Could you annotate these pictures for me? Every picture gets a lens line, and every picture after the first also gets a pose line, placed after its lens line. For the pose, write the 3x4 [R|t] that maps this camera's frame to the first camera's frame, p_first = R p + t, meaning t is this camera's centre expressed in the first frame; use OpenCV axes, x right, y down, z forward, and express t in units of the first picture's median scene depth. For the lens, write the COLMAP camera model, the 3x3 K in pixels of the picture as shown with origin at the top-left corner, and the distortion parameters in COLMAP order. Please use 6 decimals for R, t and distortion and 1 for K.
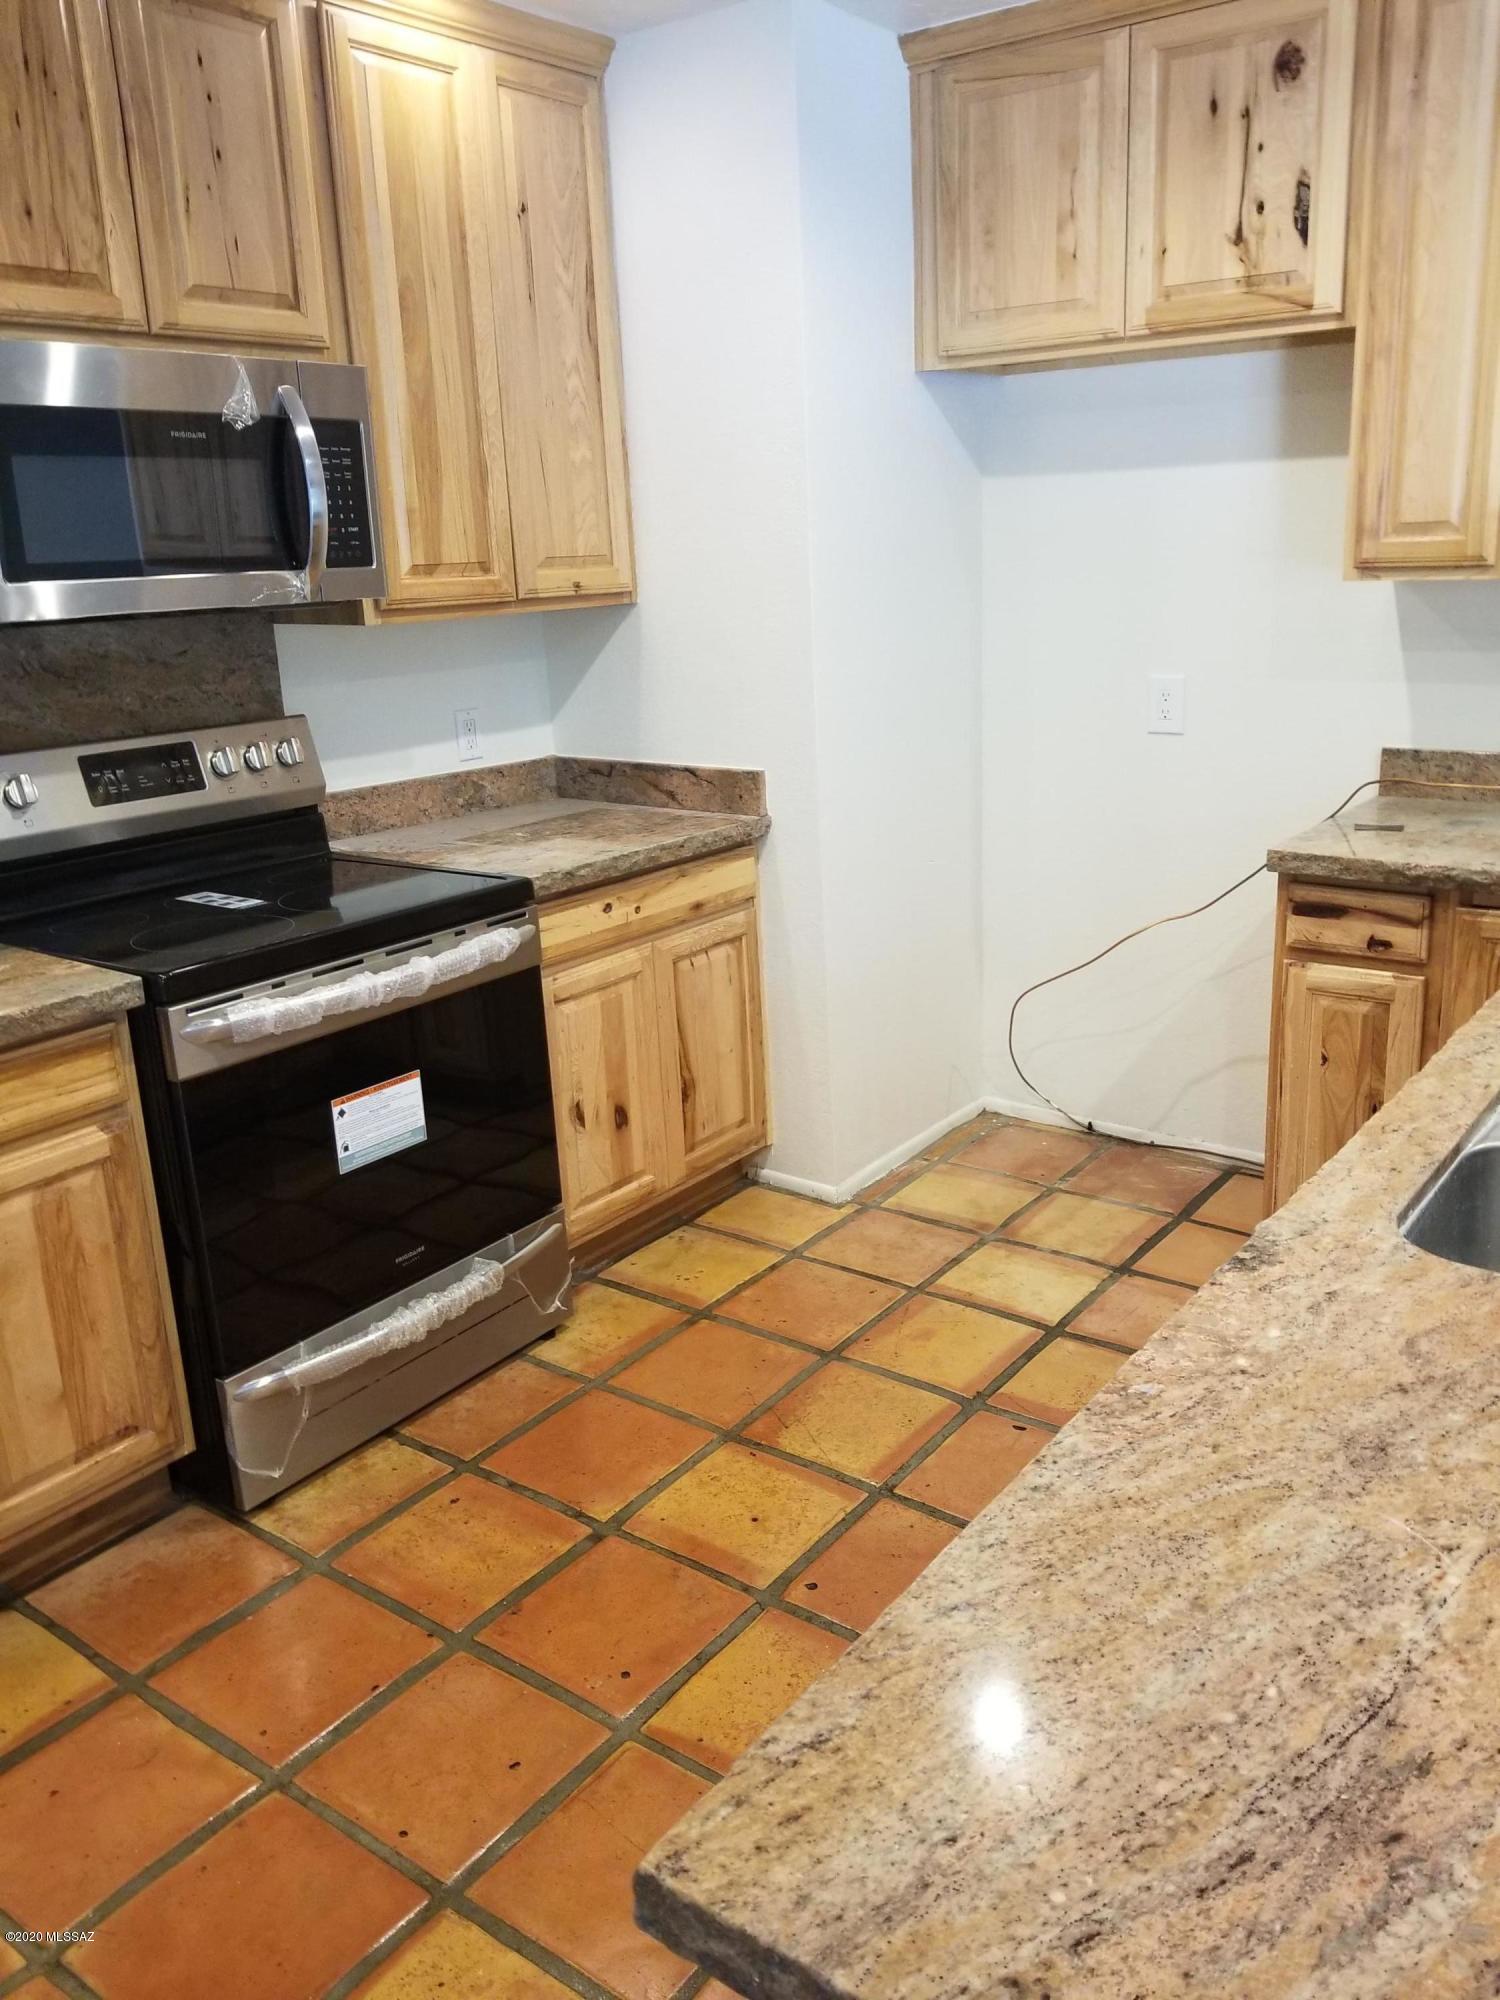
lens RADIAL K [[1575.4, 0, 851.0], [0, 1575.4, 992.1], [0, 0, 1]] dist [0.076778, -0.126577]
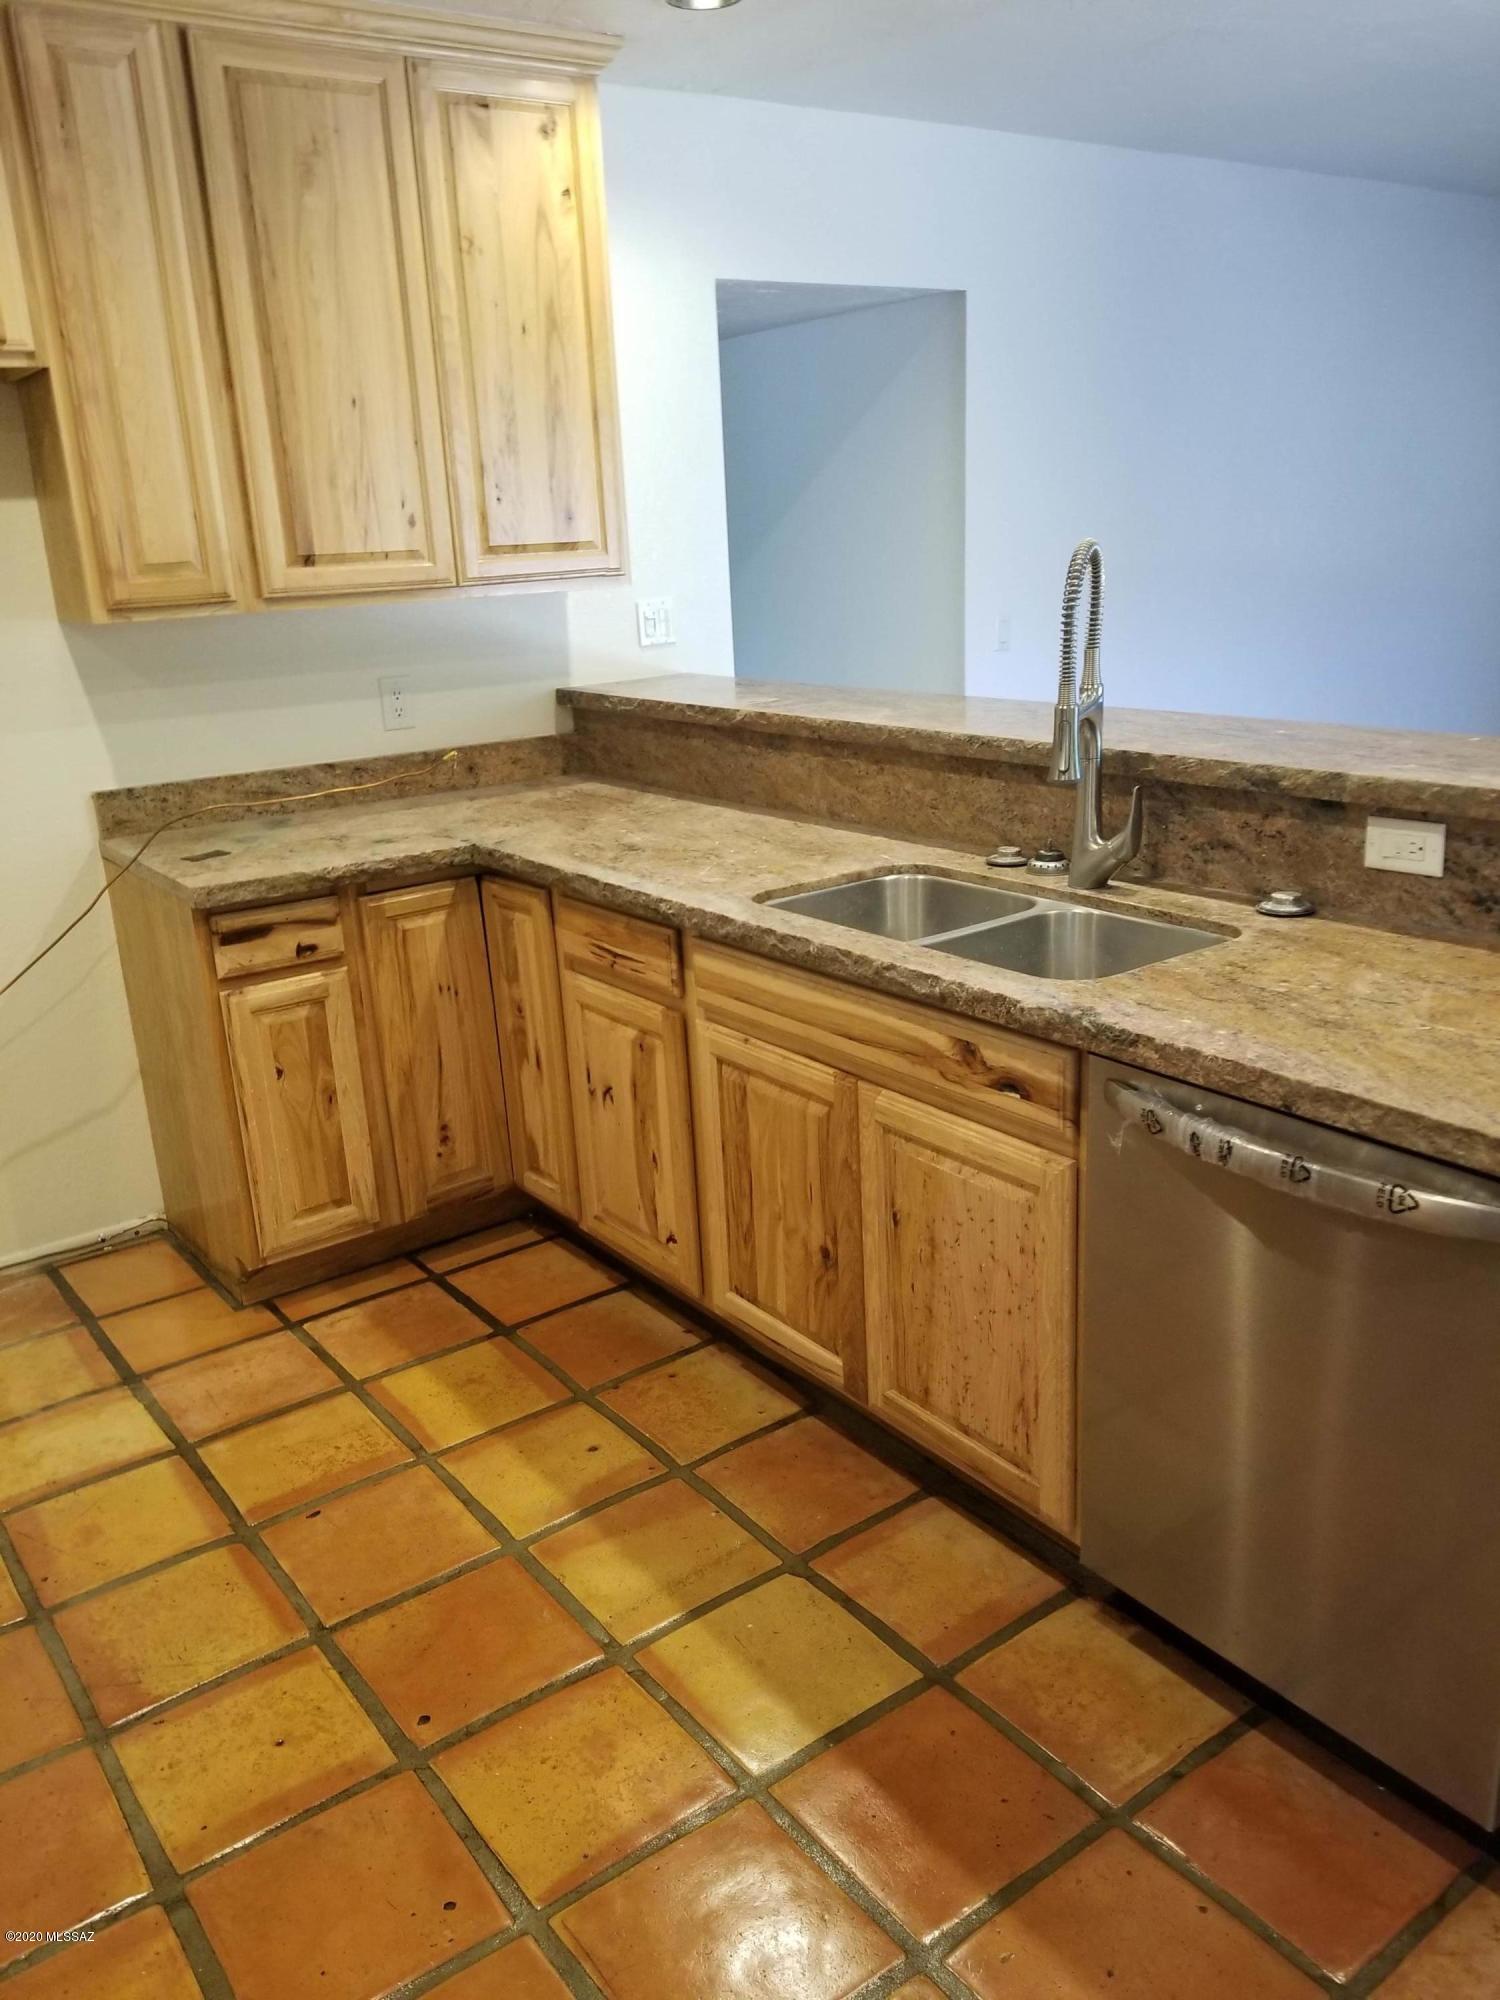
lens RADIAL K [[1625.2, 0, 653.4], [0, 1625.2, 1027.8], [0, 0, 1]] dist [0.099657, -0.148194]
pose [[0.325236, -0.263749, 0.908107, -0.615096], [0.300203, 0.939438, 0.165332, -0.092980], [-0.896716, 0.218845, 0.384717, 0.371031]]
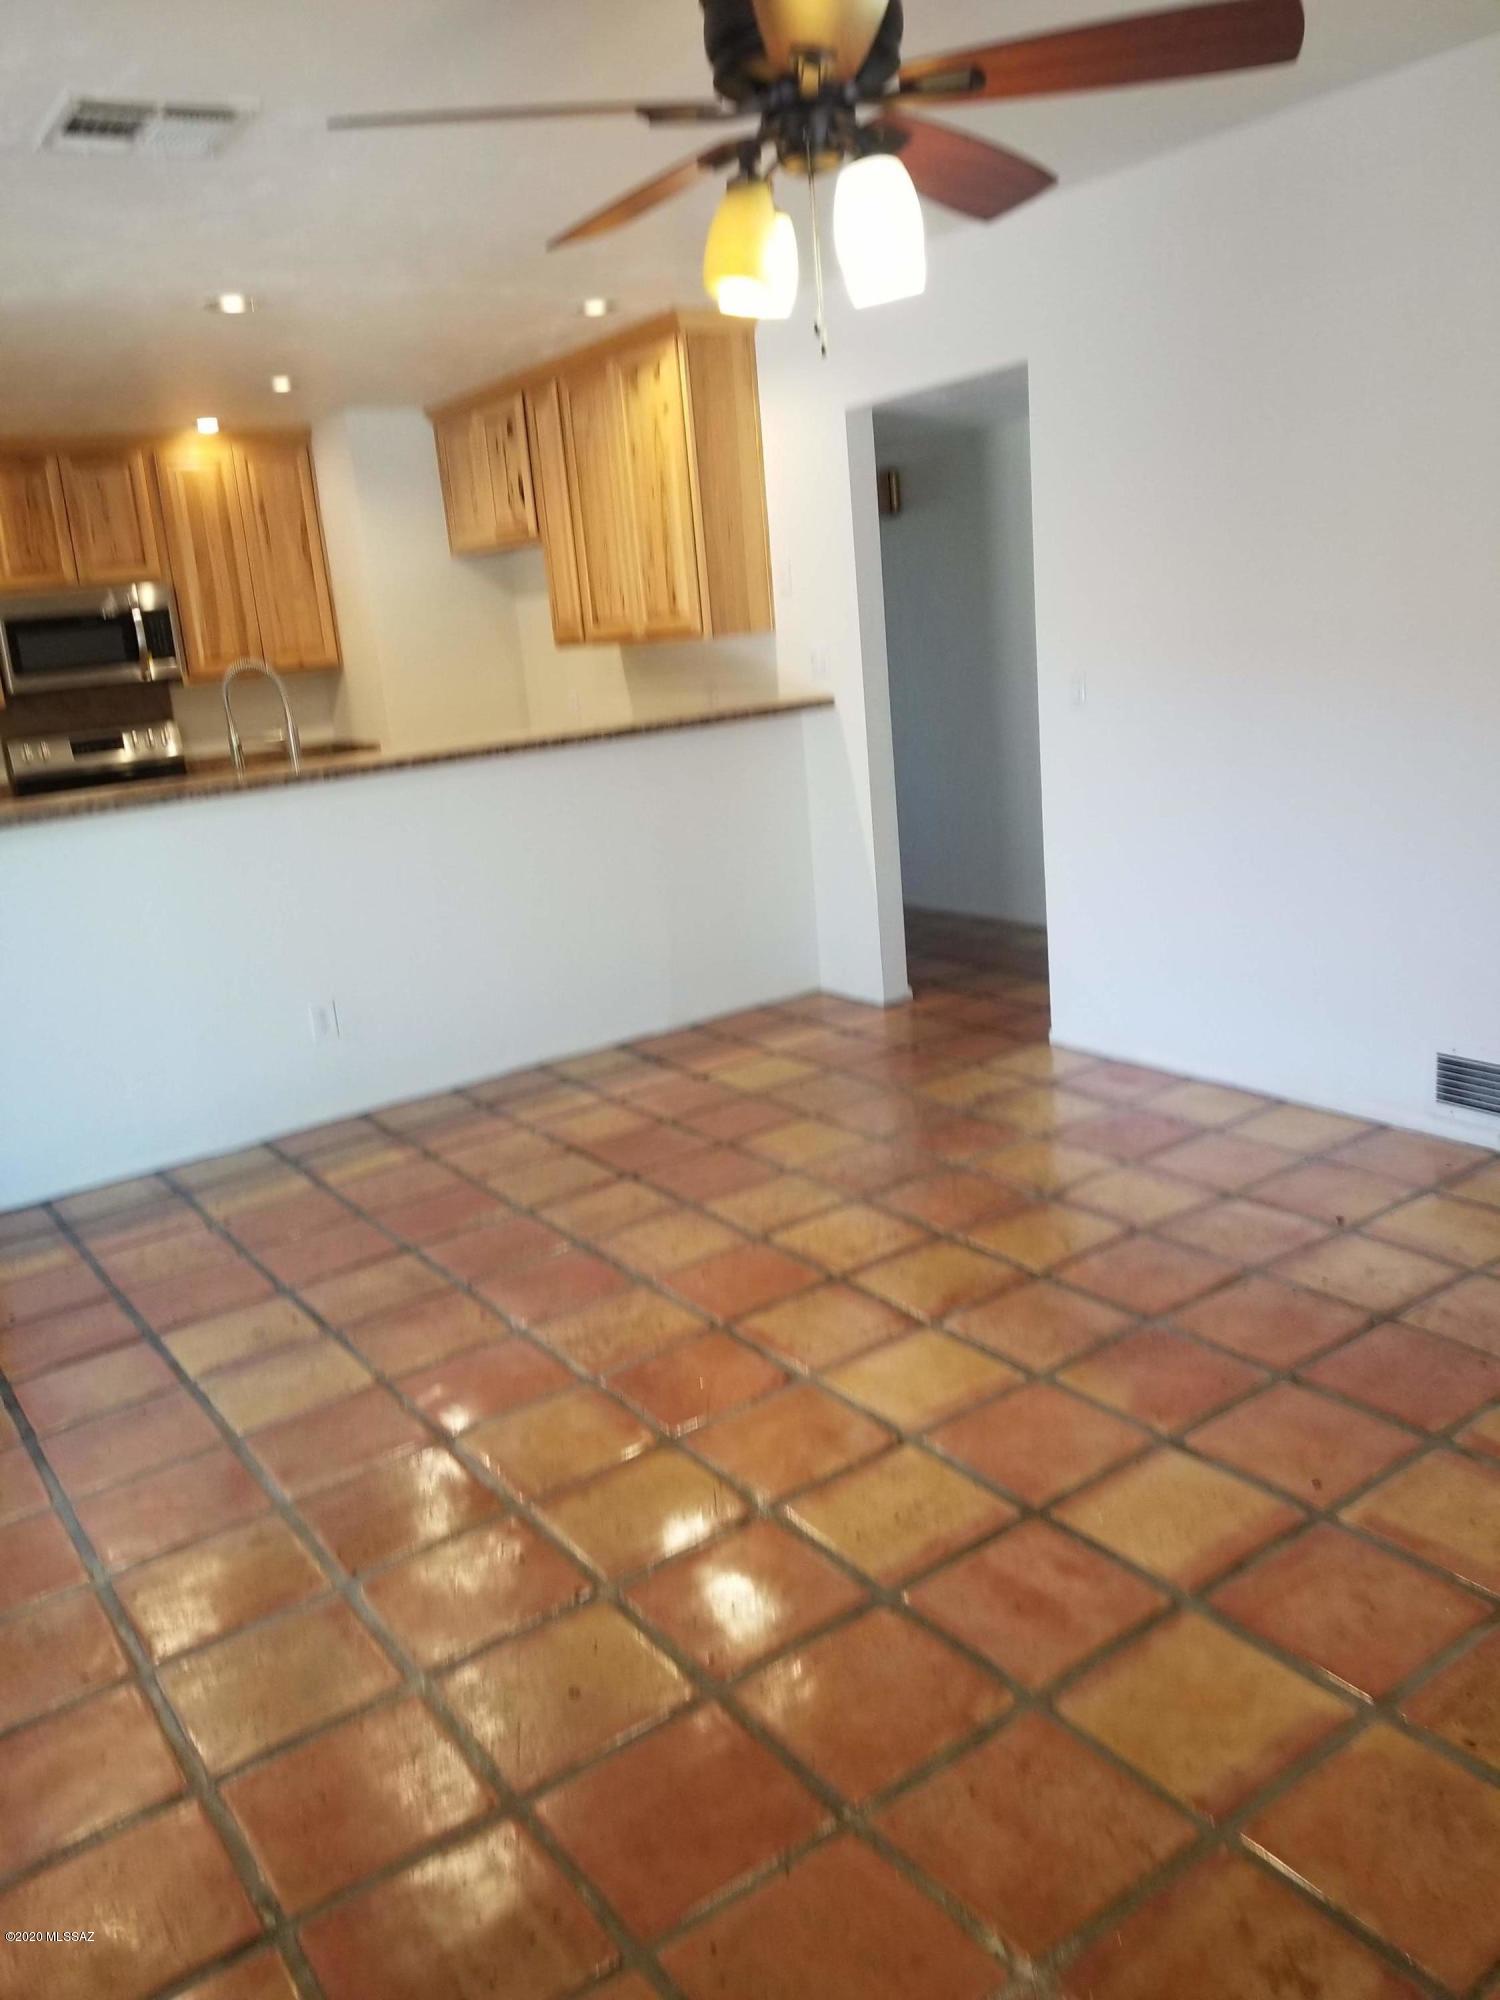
lens RADIAL K [[1569.9, 0, 814.6], [0, 1569.9, 1005.6], [0, 0, 1]] dist [0.081432, -0.138212]
pose [[0.943163, 0.026523, -0.331271, 1.504376], [-0.028817, 0.999583, -0.002015, 0.255676], [0.331079, 0.011446, 0.943534, -1.045682]]
